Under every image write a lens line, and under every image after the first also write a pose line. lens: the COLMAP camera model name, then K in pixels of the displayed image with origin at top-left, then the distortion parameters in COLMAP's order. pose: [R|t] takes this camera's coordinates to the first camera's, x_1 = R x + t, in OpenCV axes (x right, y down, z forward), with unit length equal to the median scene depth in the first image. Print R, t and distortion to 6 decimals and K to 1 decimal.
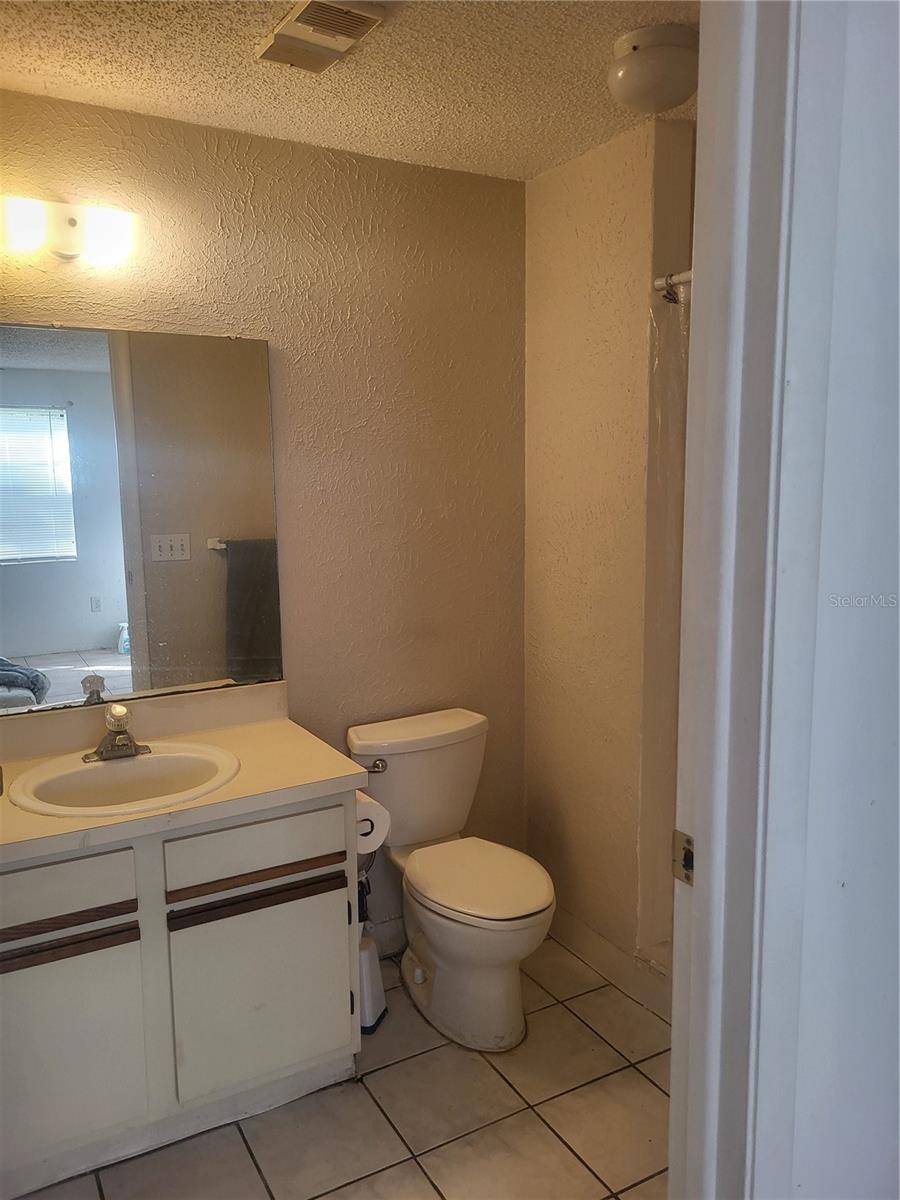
lens RADIAL K [[856.7, 0, 450.0], [0, 856.7, 600.0], [0, 0, 1]] dist [0.044845, -0.001755]
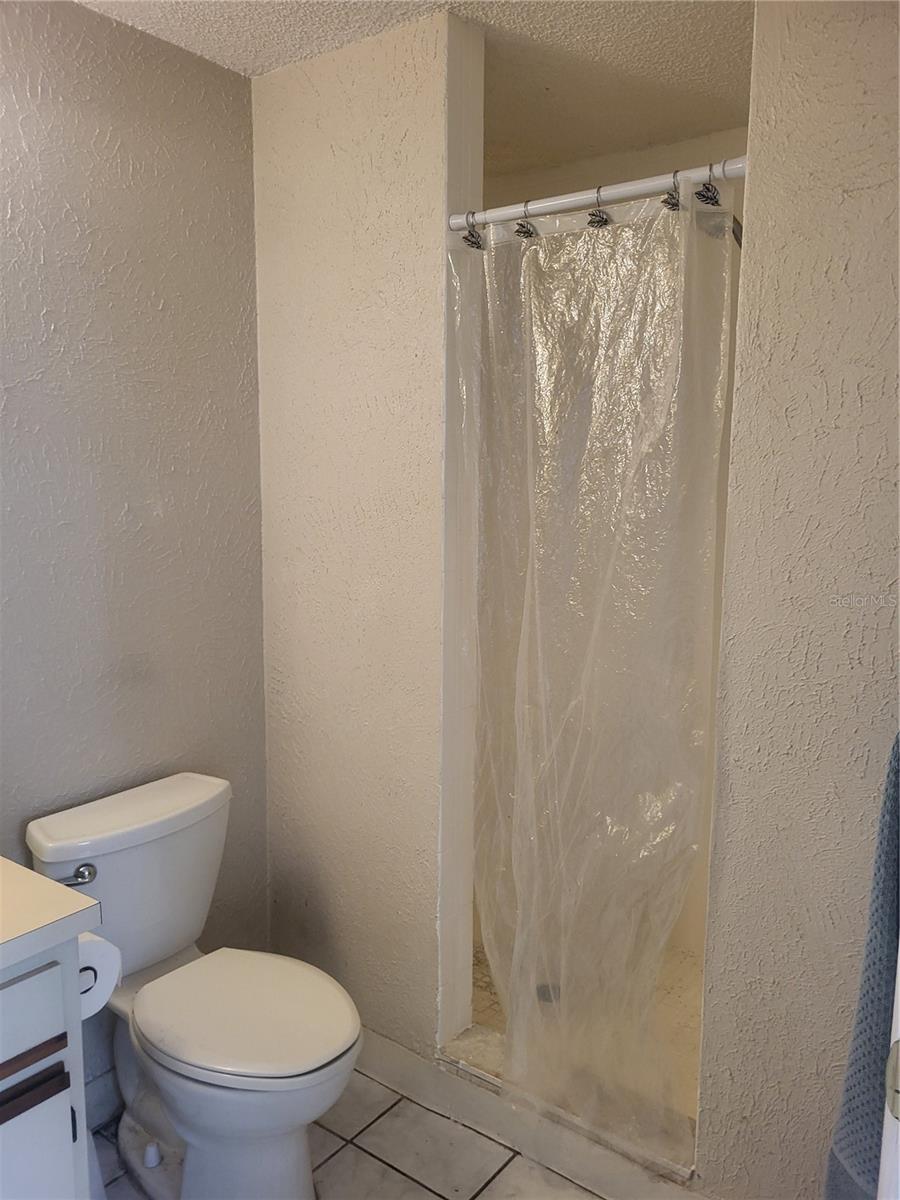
lens RADIAL K [[907.5, 0, 471.6], [0, 907.5, 609.7], [0, 0, 1]] dist [0.054905, -0.050888]
pose [[0.916941, -0.036429, 0.397358, -0.082174], [0.036844, 0.999299, 0.006591, -0.012404], [-0.397319, 0.008596, 0.917640, 0.197149]]
